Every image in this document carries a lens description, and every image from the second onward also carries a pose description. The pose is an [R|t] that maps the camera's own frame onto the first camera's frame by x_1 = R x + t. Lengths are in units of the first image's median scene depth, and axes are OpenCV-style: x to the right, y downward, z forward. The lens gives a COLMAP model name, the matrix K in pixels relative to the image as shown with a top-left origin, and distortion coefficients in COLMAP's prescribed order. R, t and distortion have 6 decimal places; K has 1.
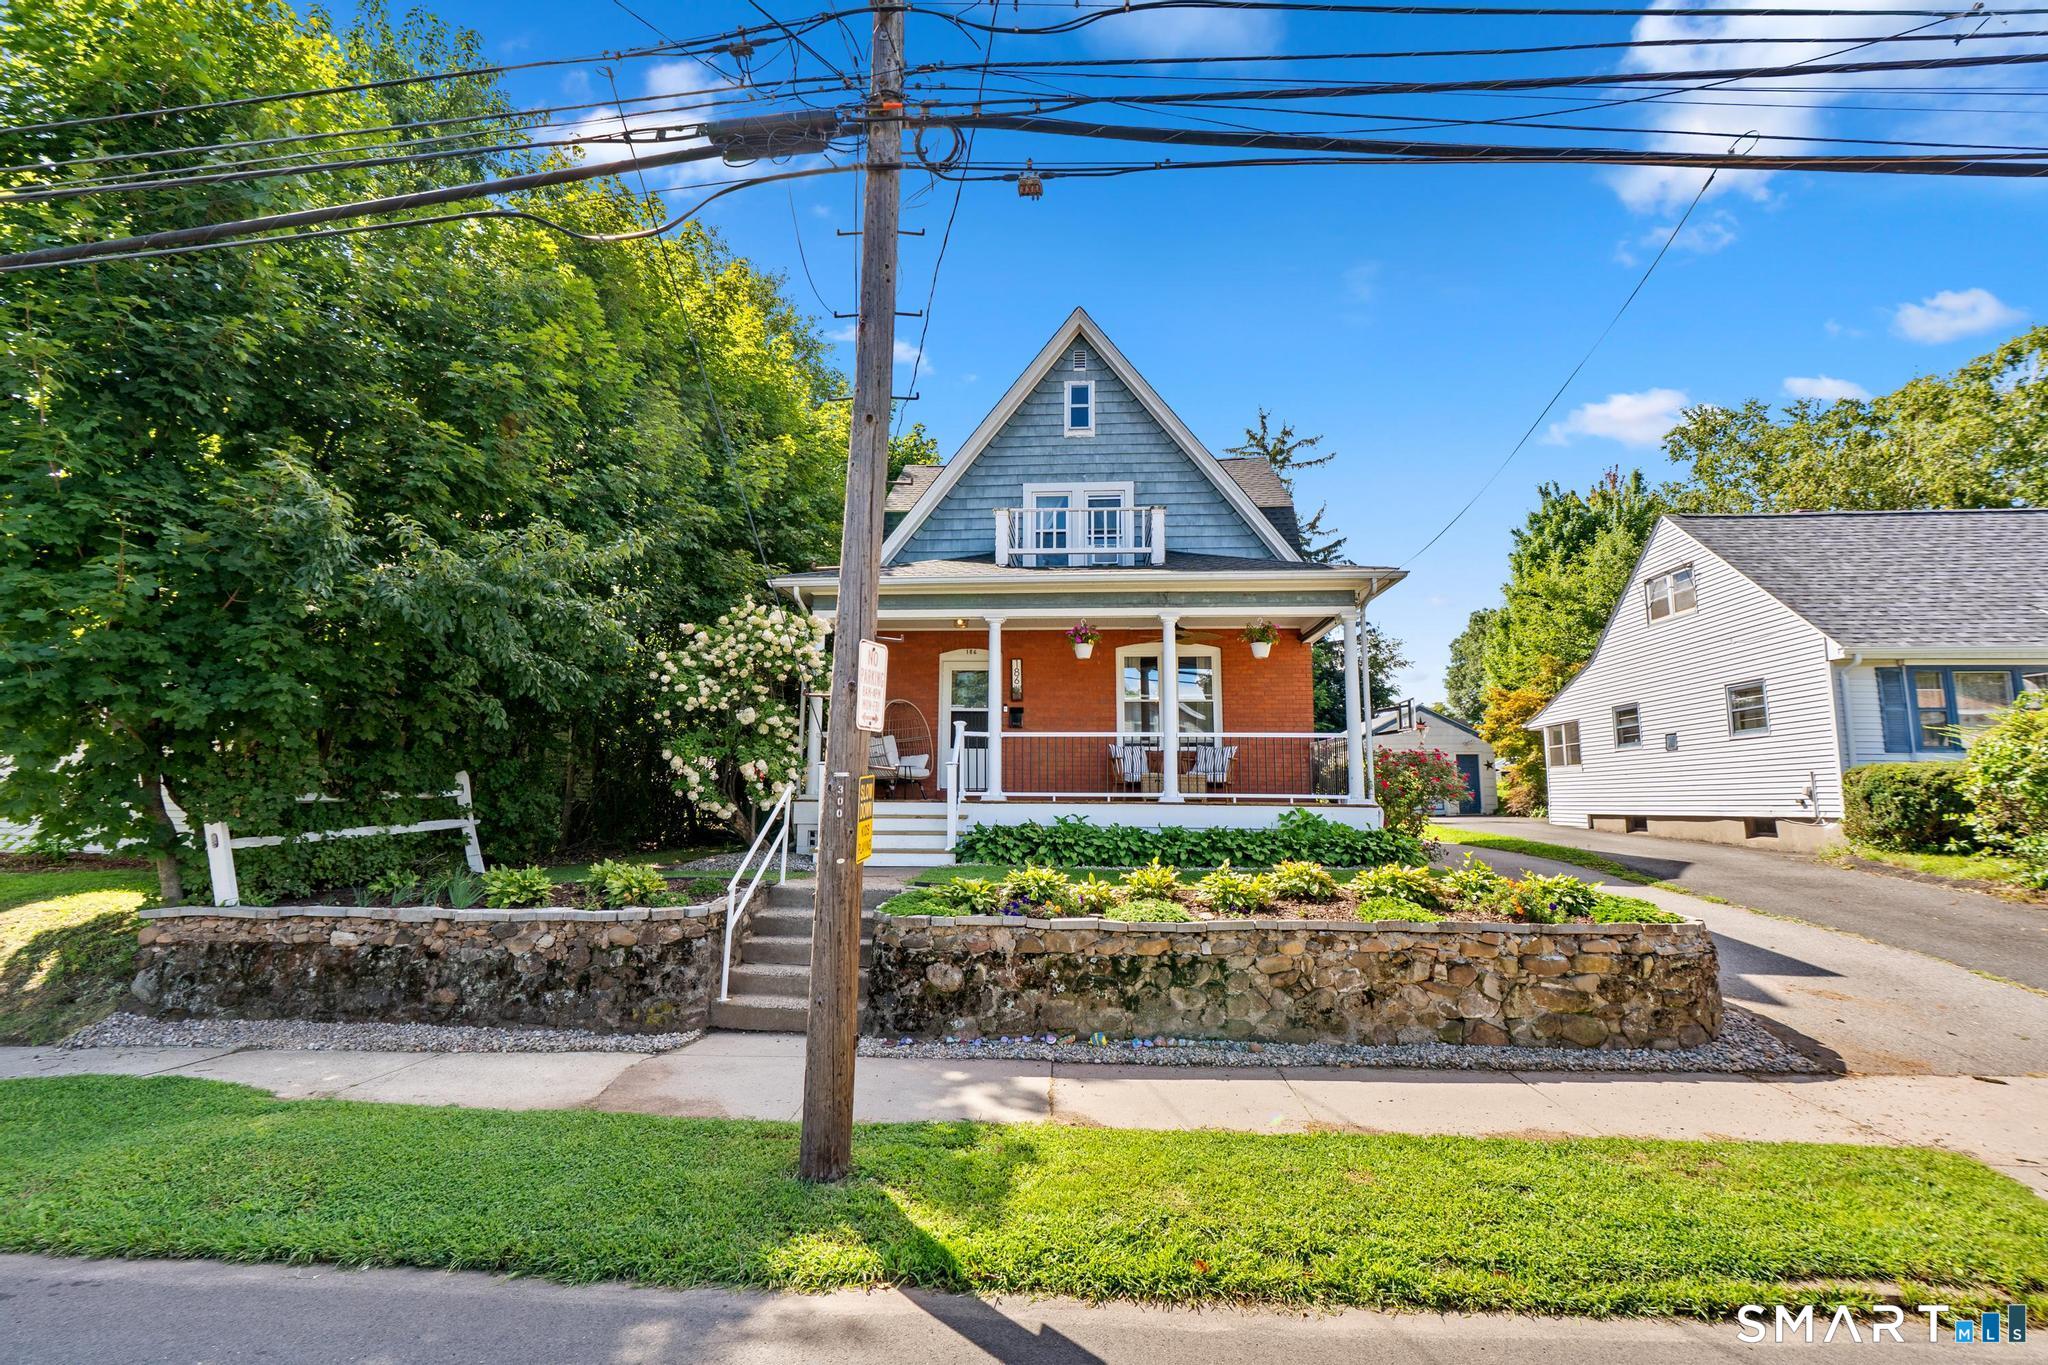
lens RADIAL K [[932.7, 0, 1028.4], [0, 932.7, 679.6], [0, 0, 1]] dist [-0.011476, 0.003440]
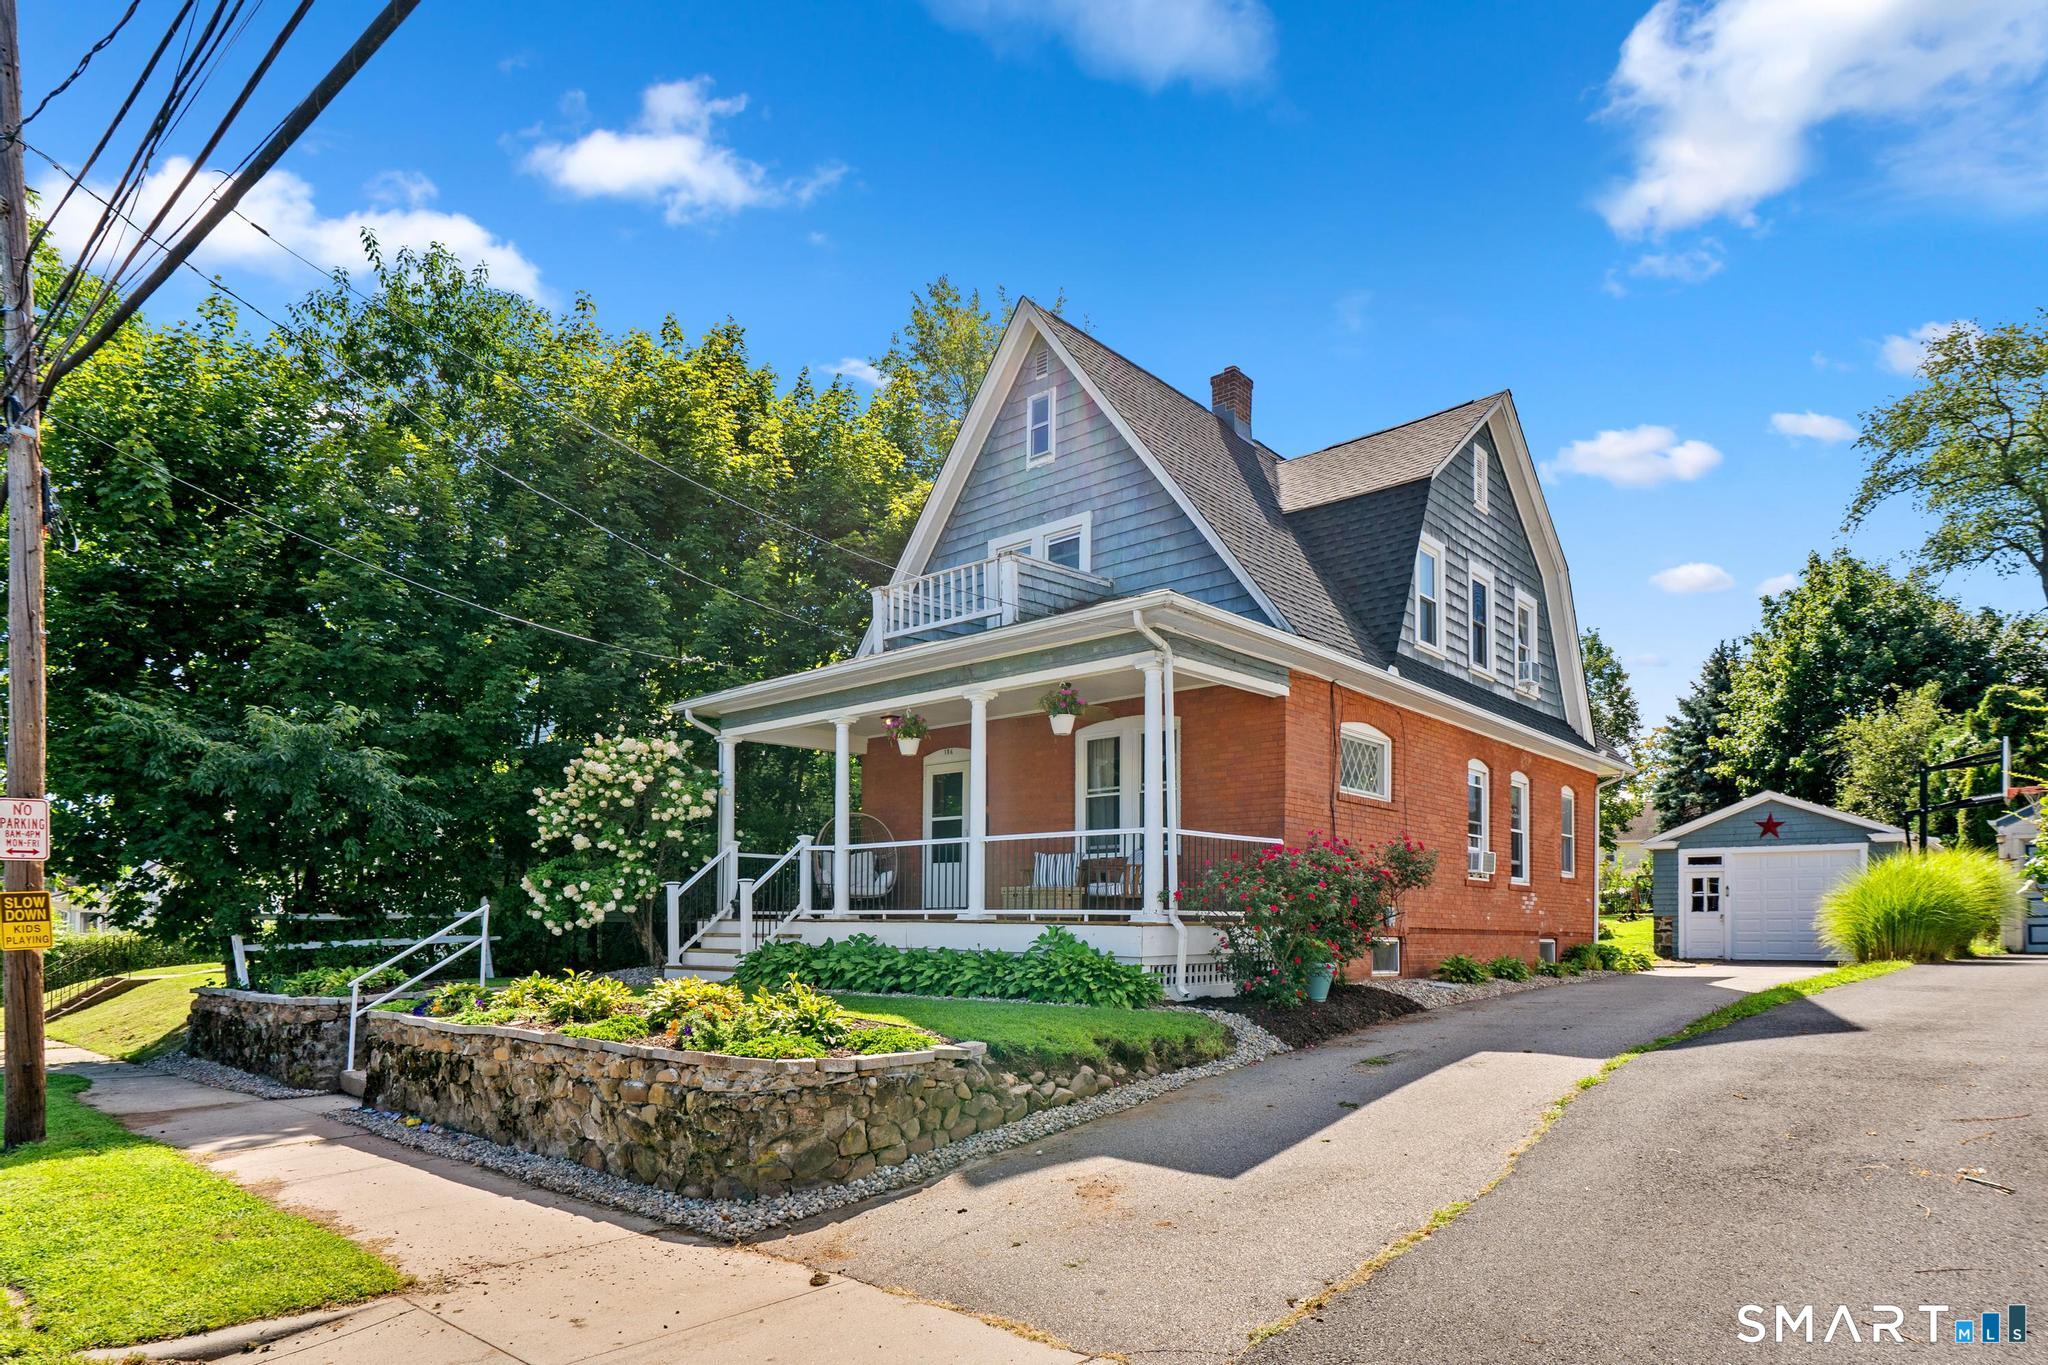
lens RADIAL K [[1160.5, 0, 1009.2], [0, 1160.5, 940.1], [0, 0, 1]] dist [0.001081, 0.001374]
pose [[0.791265, 0.006835, -0.611435, 0.868937], [0.077748, 0.990697, 0.111689, 0.037425], [0.606510, -0.135914, 0.783373, 0.205675]]
